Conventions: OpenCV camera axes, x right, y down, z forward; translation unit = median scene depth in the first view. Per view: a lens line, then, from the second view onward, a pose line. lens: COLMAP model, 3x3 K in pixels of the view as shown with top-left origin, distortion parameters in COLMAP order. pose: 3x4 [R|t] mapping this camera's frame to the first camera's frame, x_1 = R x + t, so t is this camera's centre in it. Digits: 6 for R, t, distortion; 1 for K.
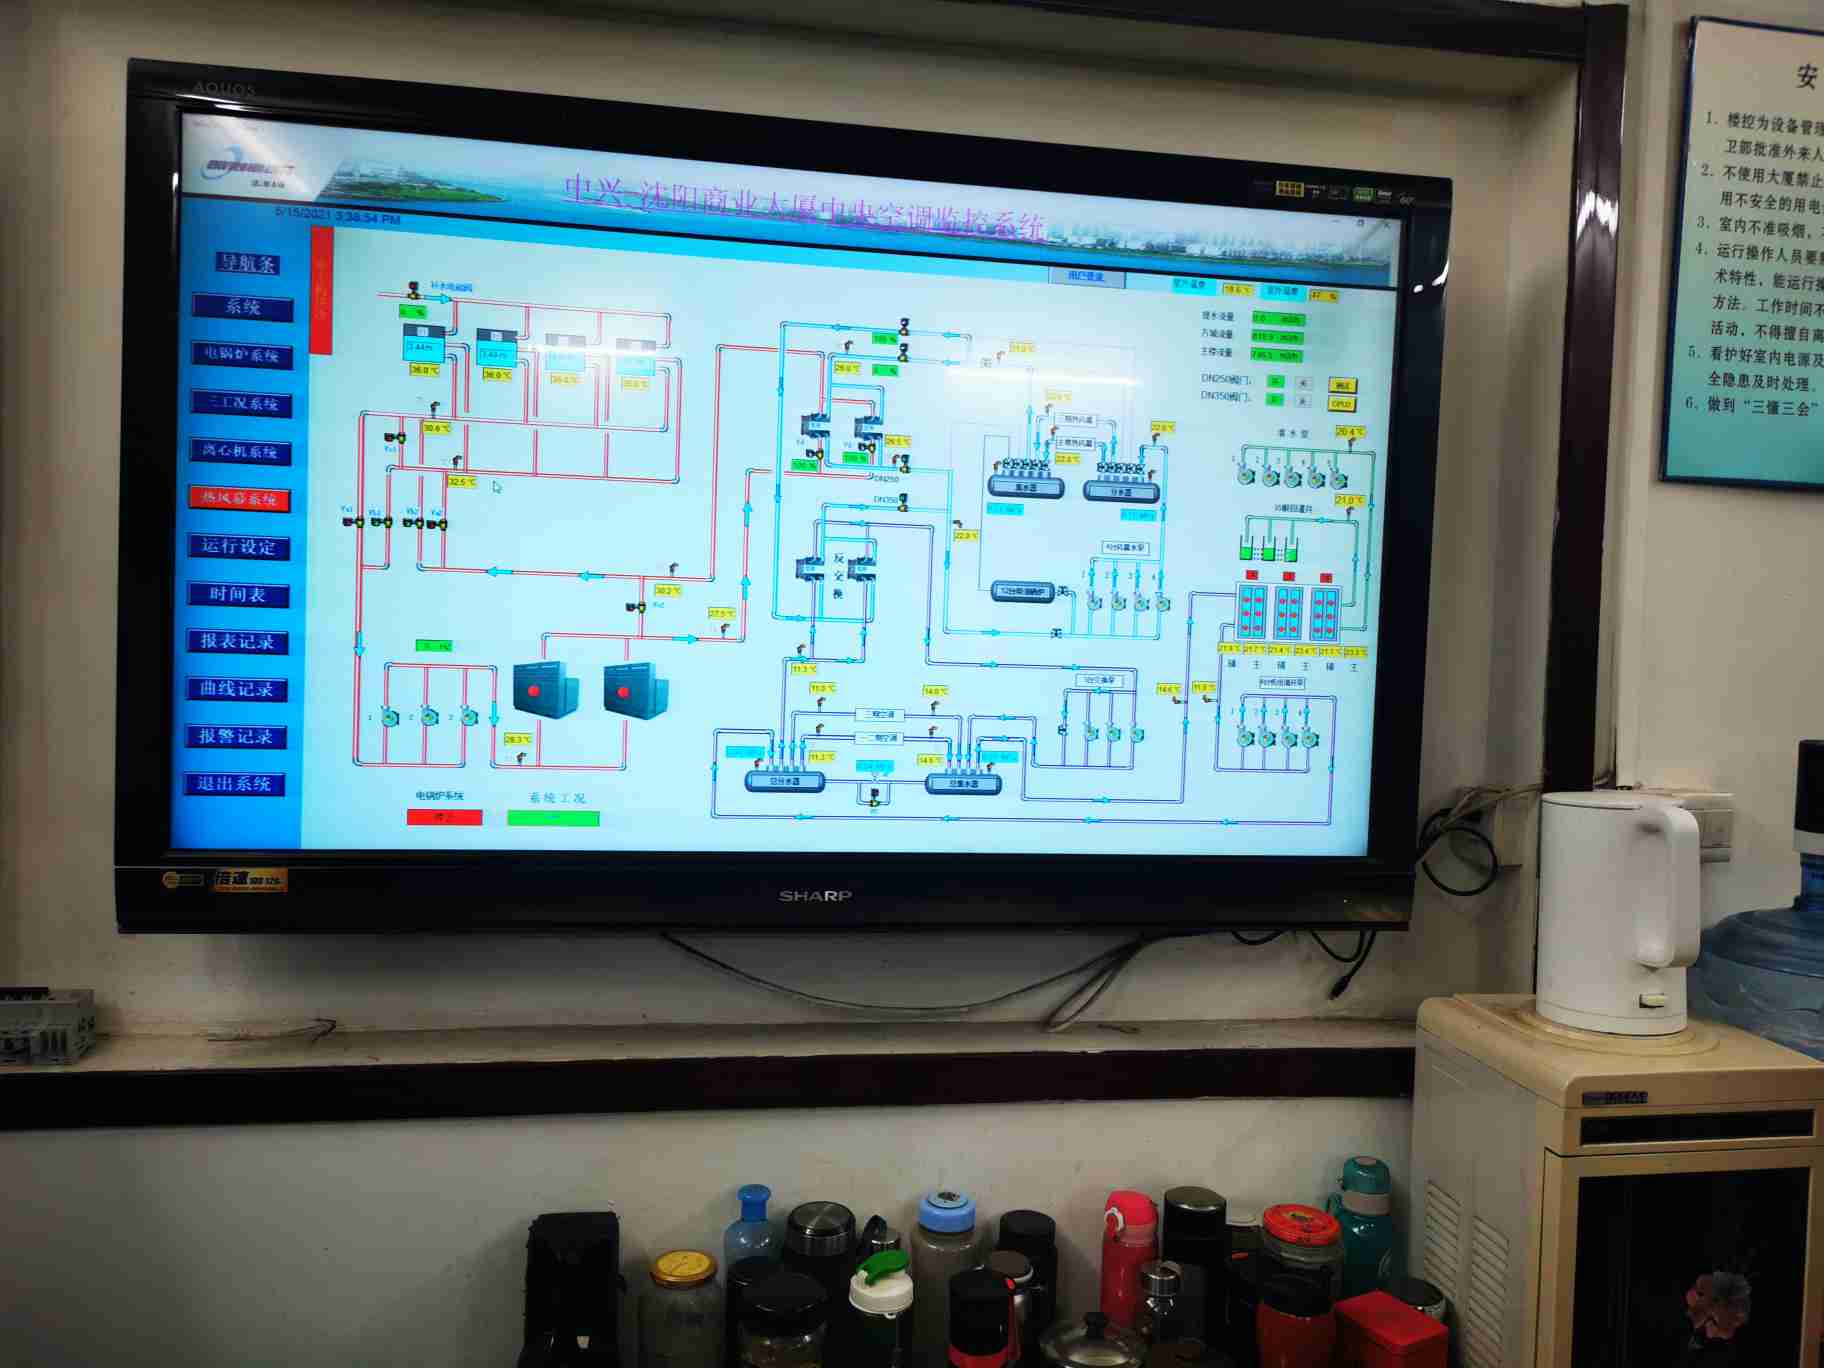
lens RADIAL K [[1428.5, 0, 912.0], [0, 1428.5, 684.0], [0, 0, 1]] dist [0.055430, -0.111720]
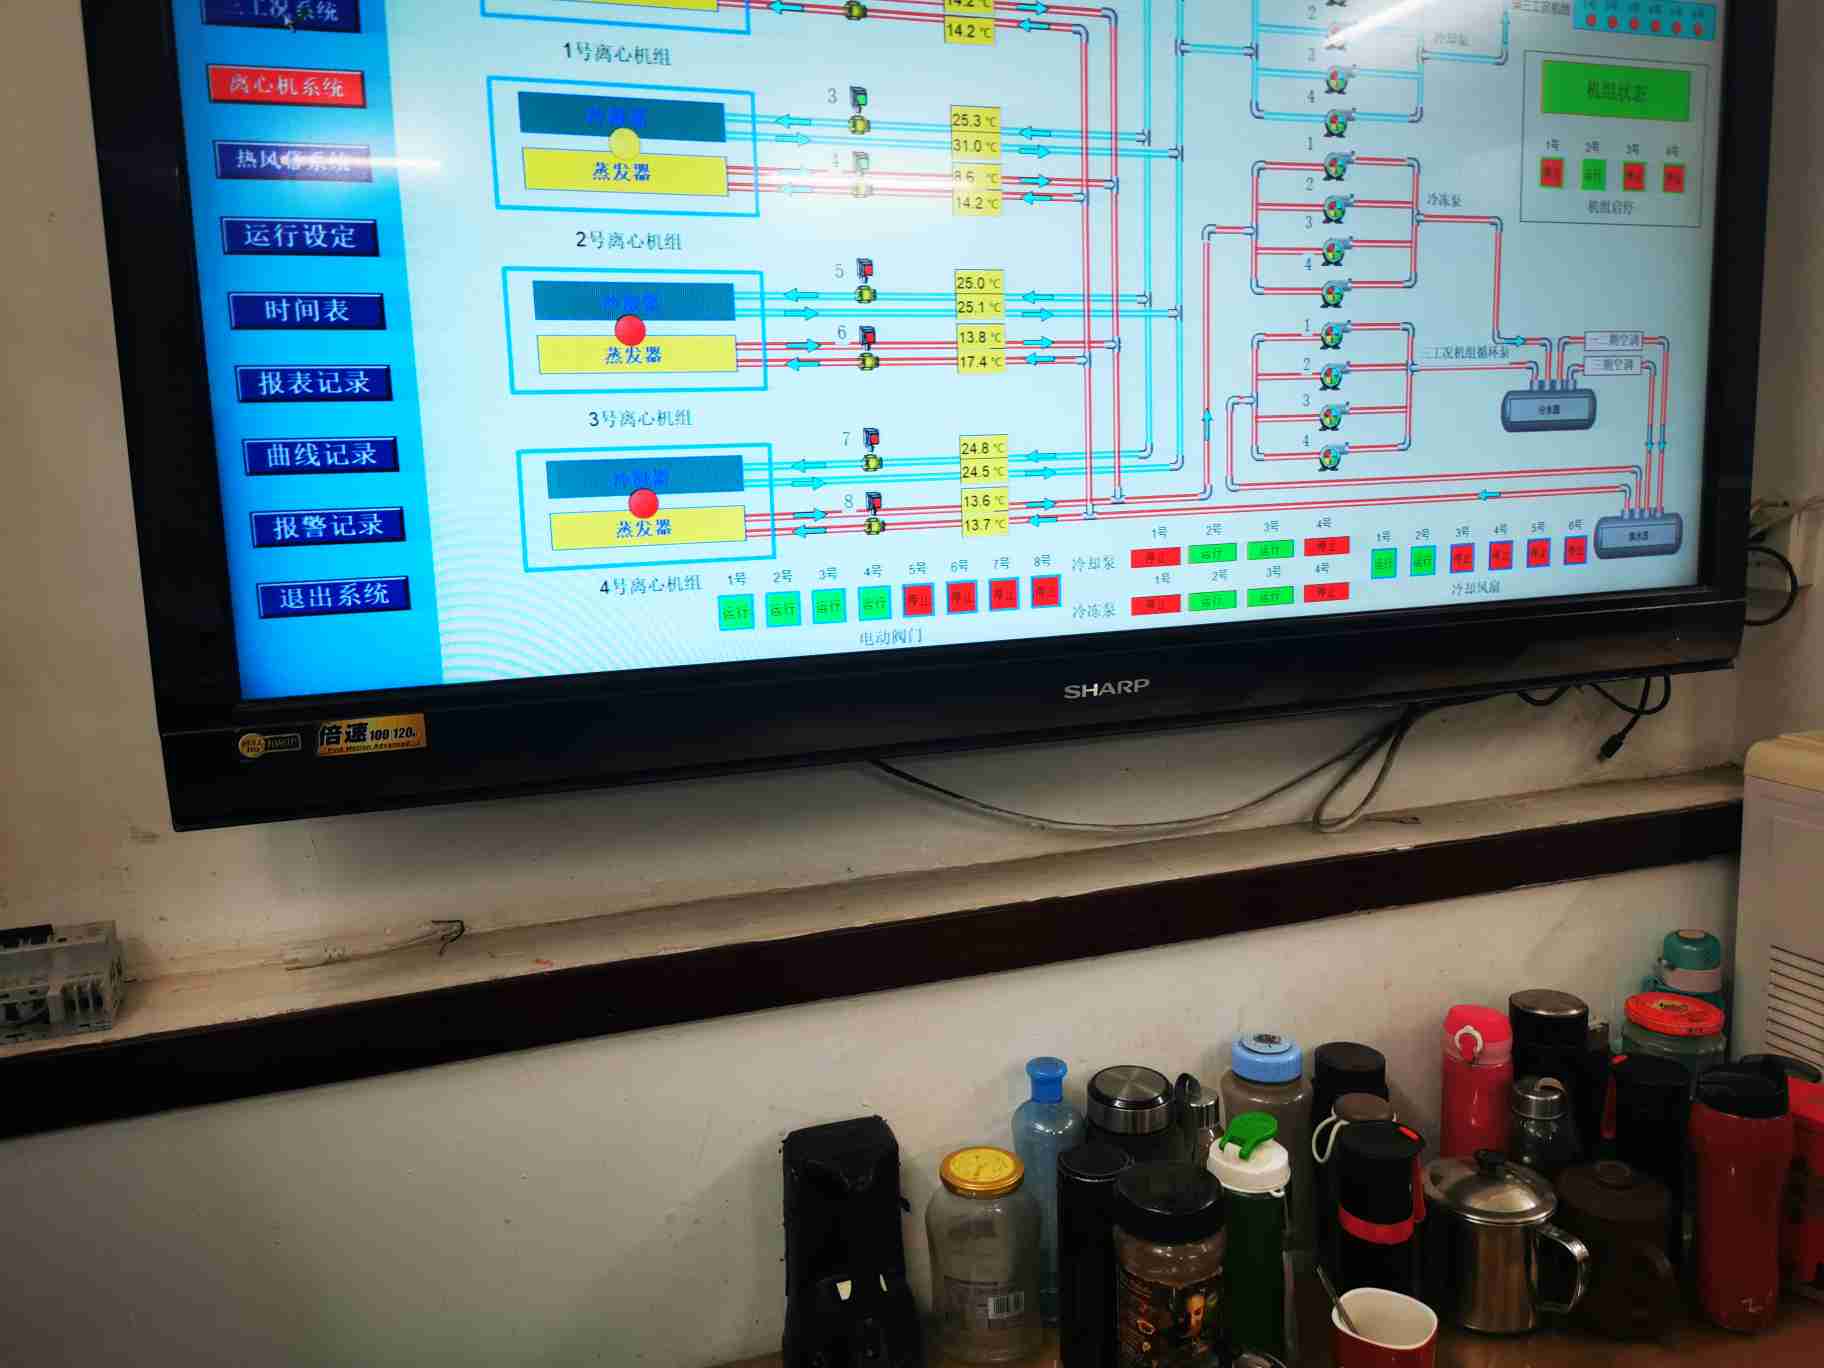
lens RADIAL K [[1428.5, 0, 912.0], [0, 1428.5, 684.0], [0, 0, 1]] dist [0.055430, -0.111720]
pose [[0.981175, -0.093505, 0.168972, -0.299693], [0.074735, 0.990639, 0.114230, 0.049505], [-0.178072, -0.099452, 0.978979, 0.263311]]
